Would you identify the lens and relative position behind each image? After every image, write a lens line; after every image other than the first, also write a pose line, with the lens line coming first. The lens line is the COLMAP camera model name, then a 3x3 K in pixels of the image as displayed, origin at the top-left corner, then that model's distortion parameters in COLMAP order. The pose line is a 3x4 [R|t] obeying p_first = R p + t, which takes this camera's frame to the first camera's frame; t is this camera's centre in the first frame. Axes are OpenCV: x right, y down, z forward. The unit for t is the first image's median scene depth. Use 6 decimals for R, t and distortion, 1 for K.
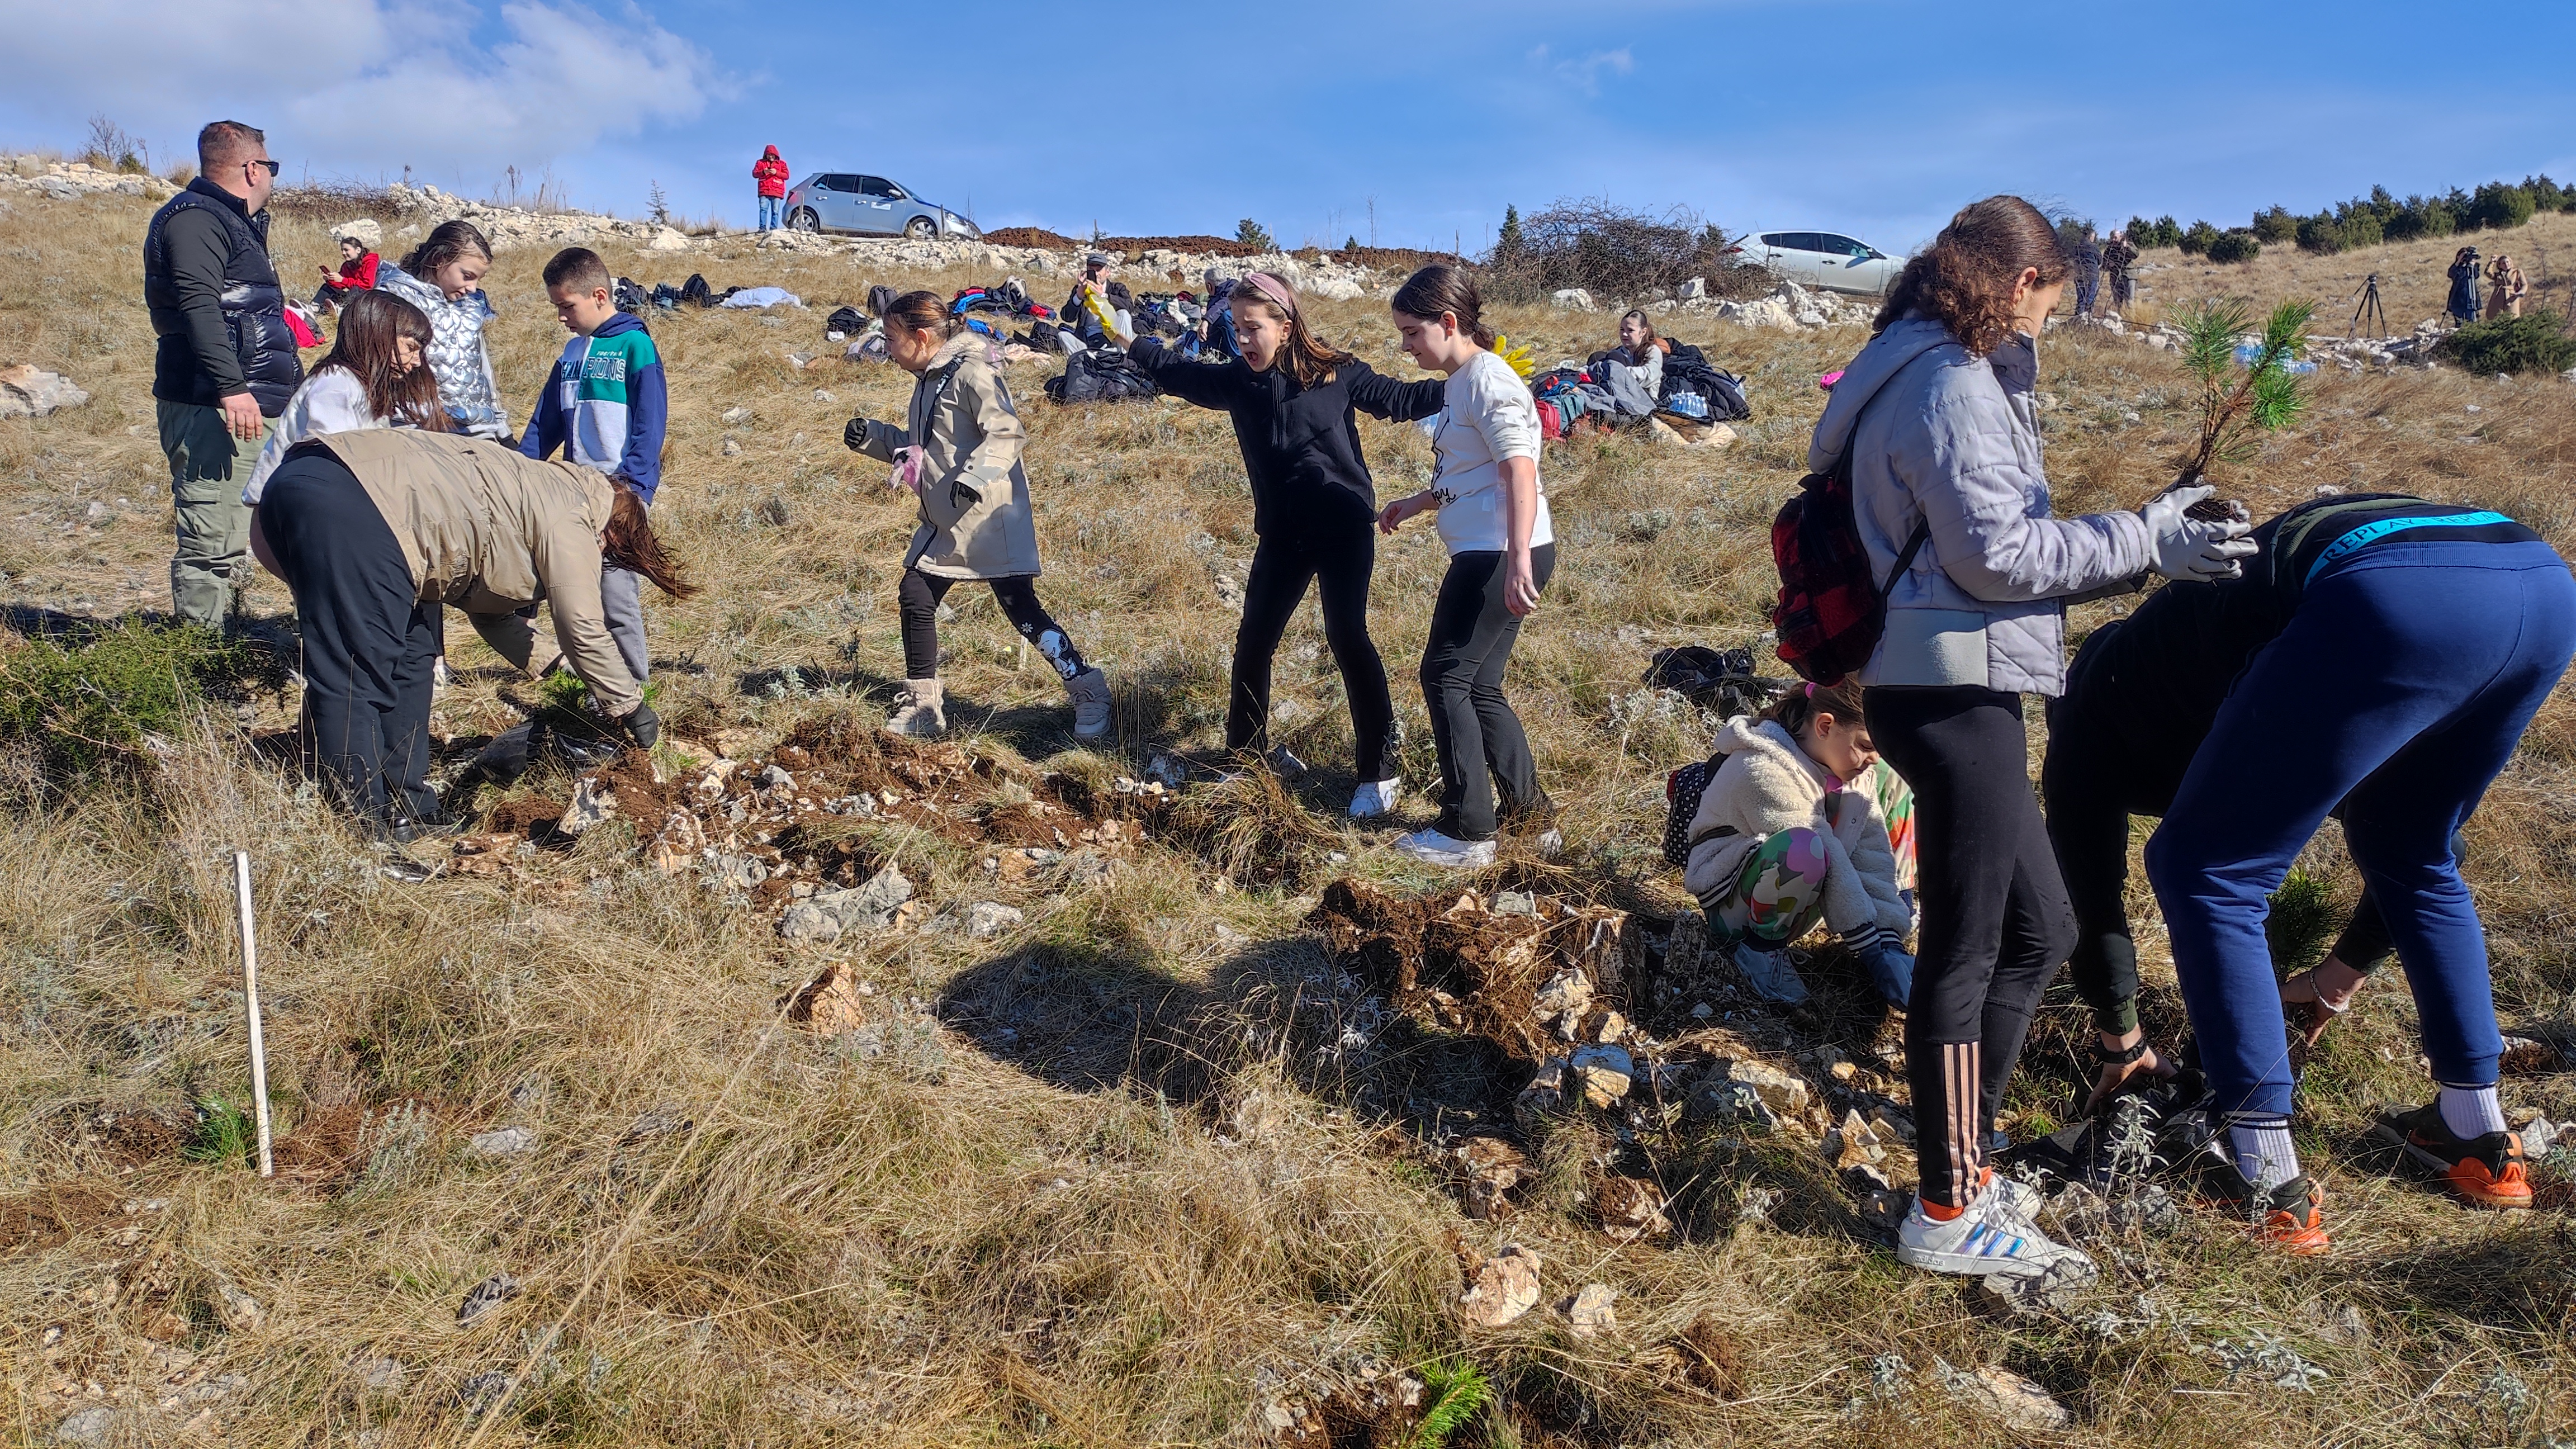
lens RADIAL K [[1883.7, 0, 1275.9], [0, 1883.7, 717.9], [0, 0, 1]] dist [0.047905, -0.028746]
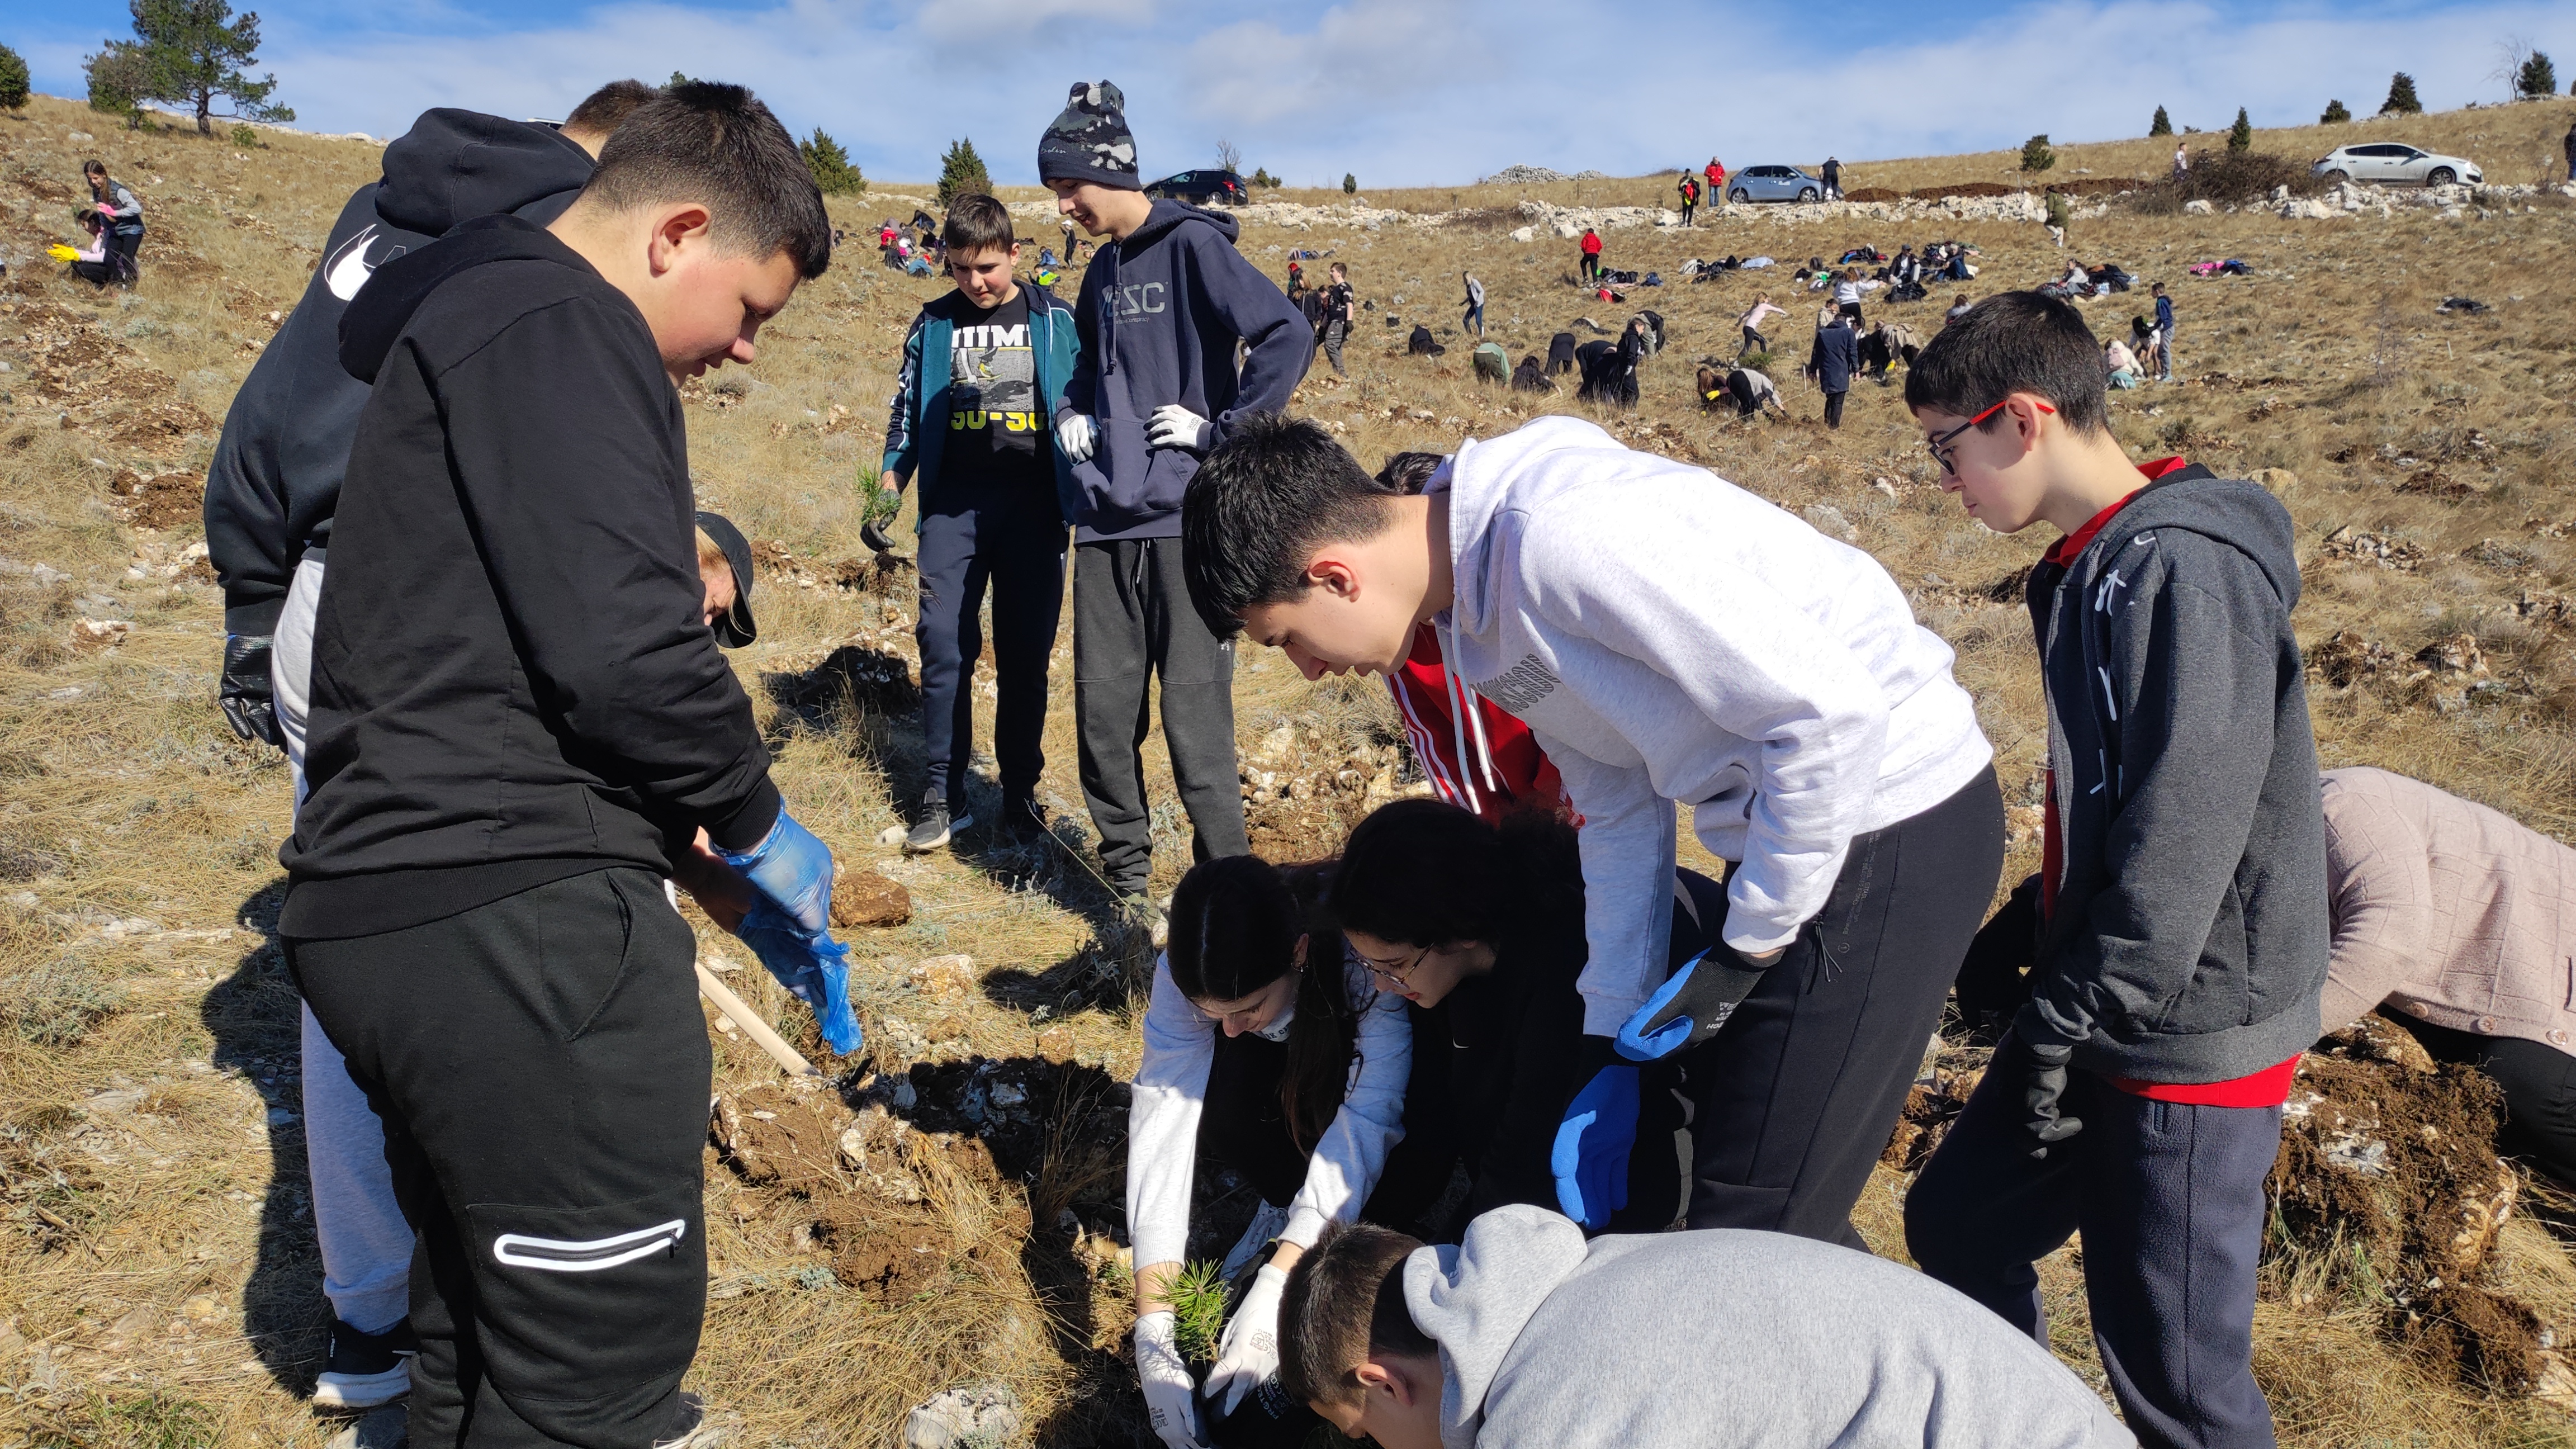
lens RADIAL K [[1883.7, 0, 1290.7], [0, 1883.7, 728.5], [0, 0, 1]] dist [0.047905, -0.028746]
pose [[0.913716, 0.015557, -0.406055, 0.103693], [0.012139, 0.997776, 0.065544, 0.123493], [0.406171, -0.064818, 0.911495, -0.899662]]
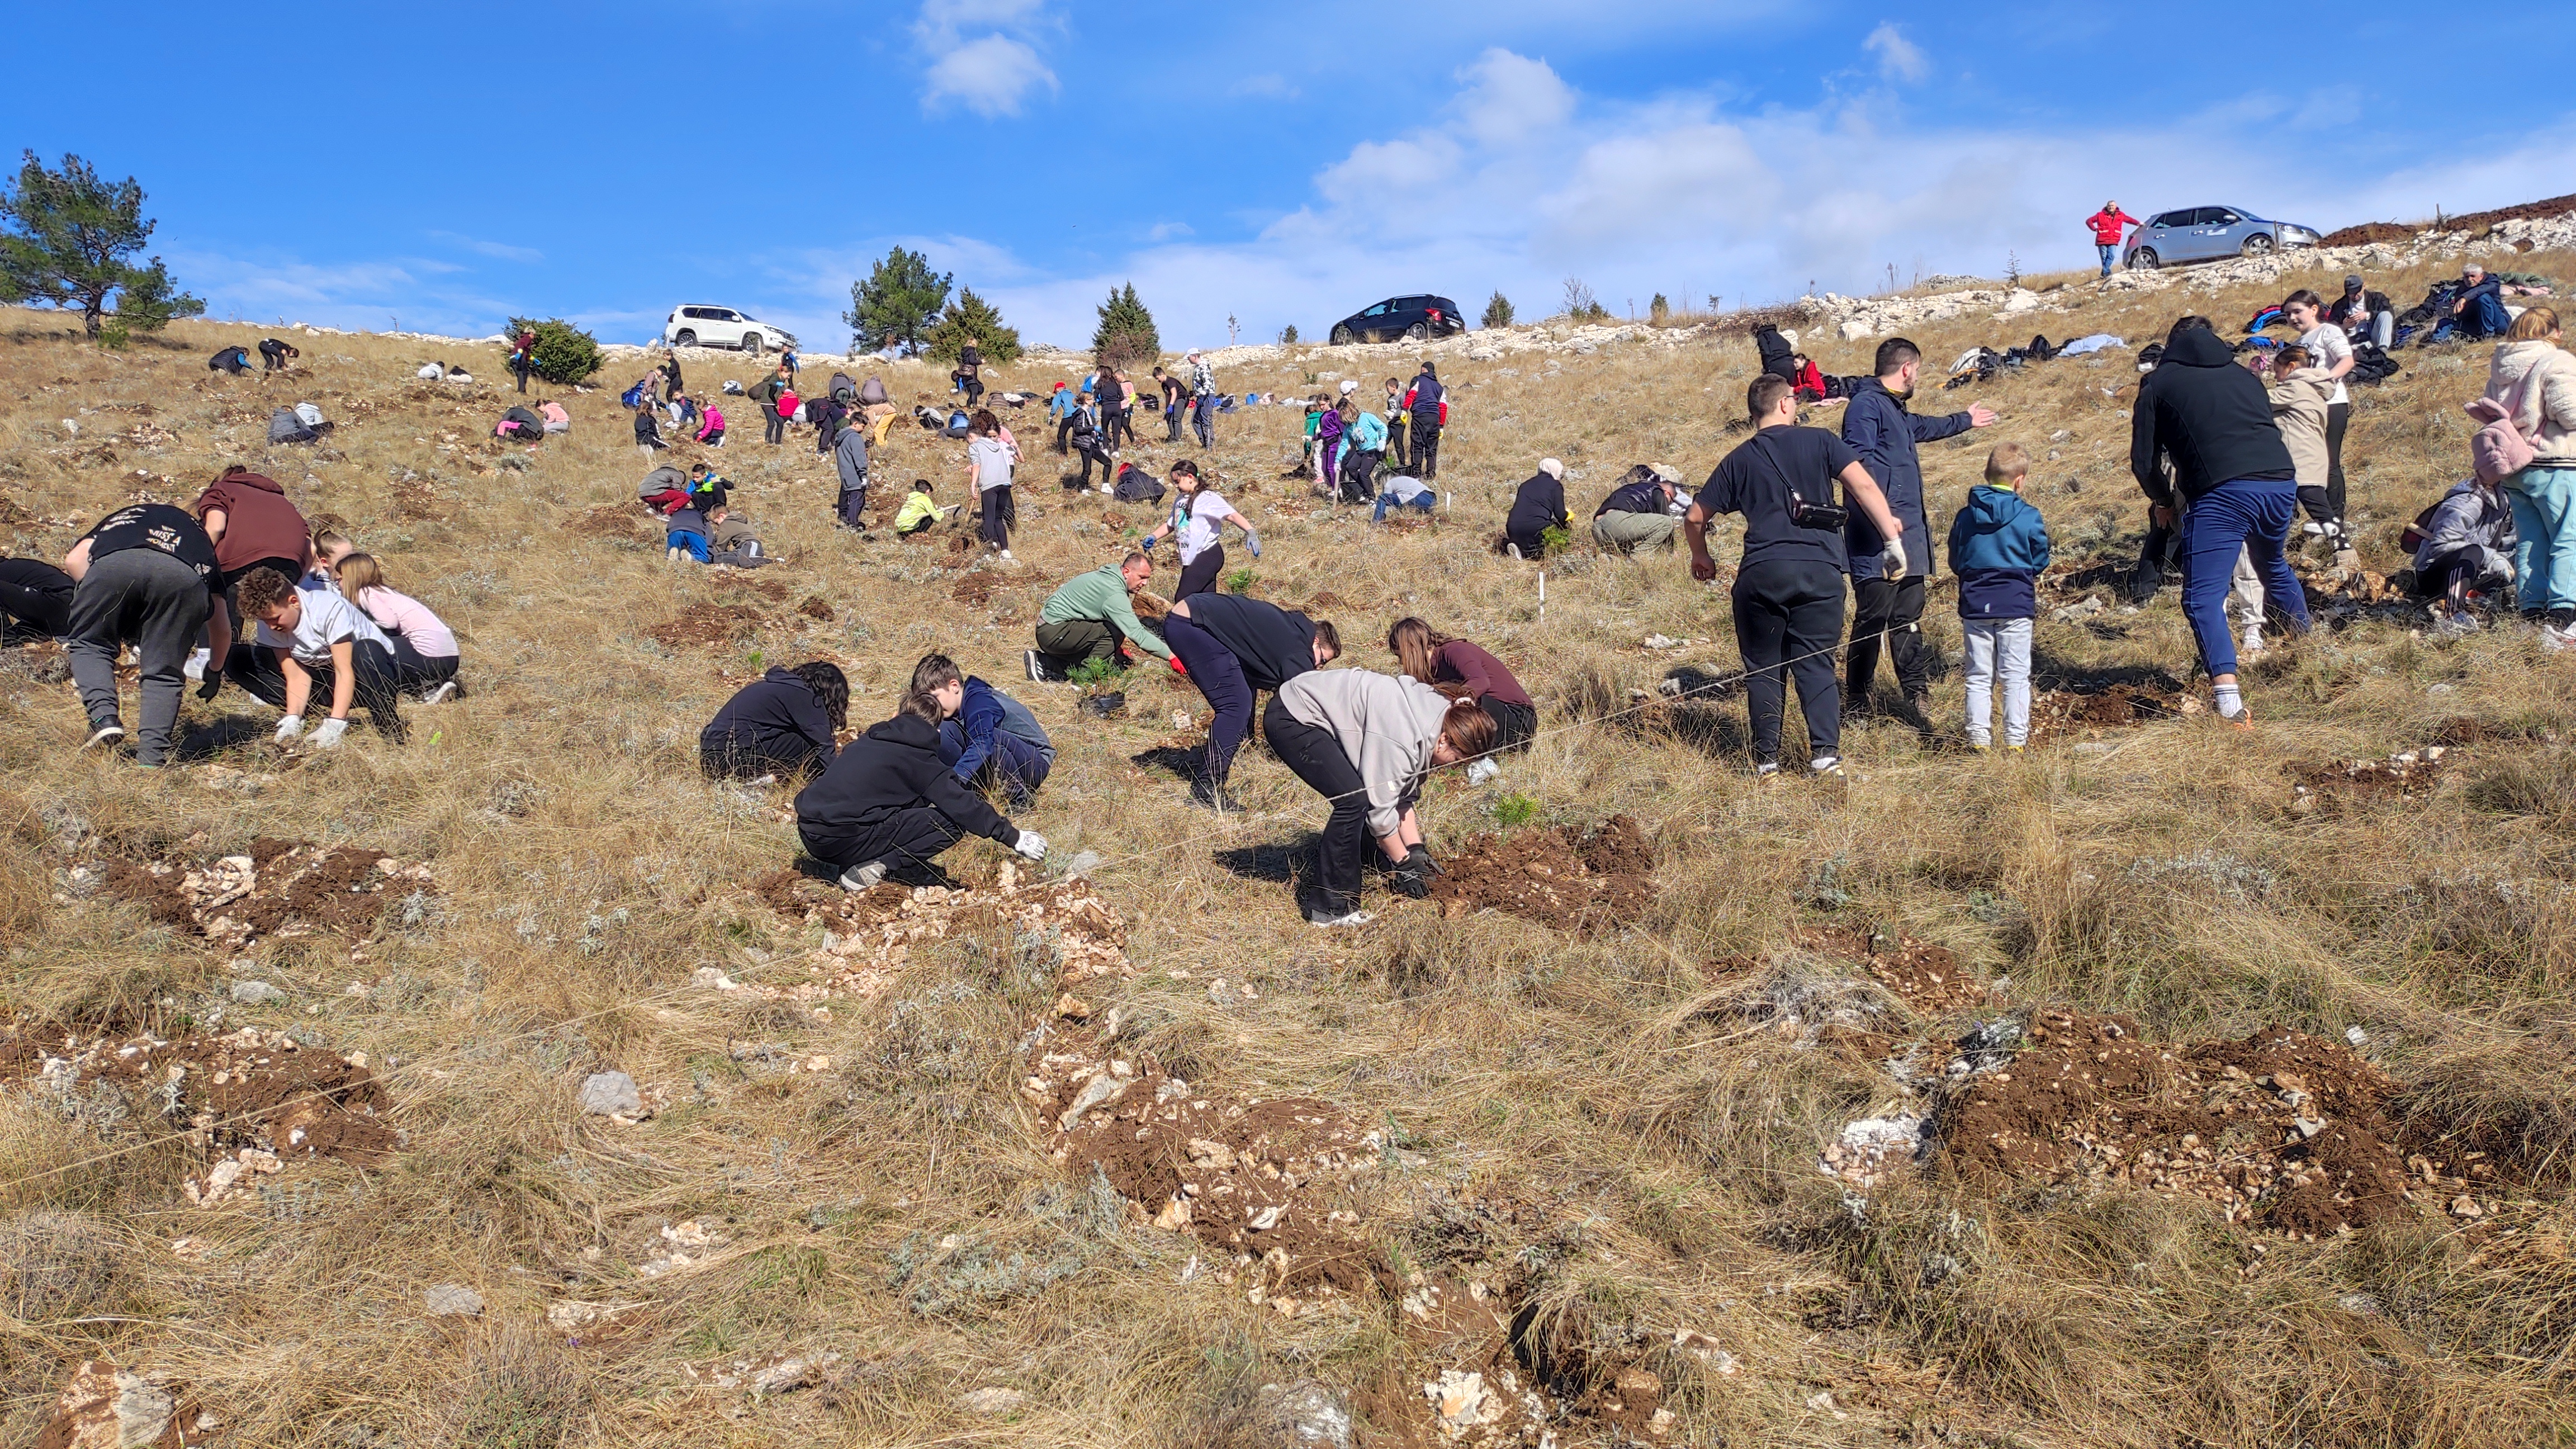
lens RADIAL K [[1883.7, 0, 1284.5], [0, 1883.7, 730.6], [0, 0, 1]] dist [0.047905, -0.028746]
pose [[0.770209, -0.034636, -0.636851, 0.079147], [0.023901, 0.999390, -0.025447, 0.040344], [0.637344, 0.004378, 0.770567, -0.227805]]
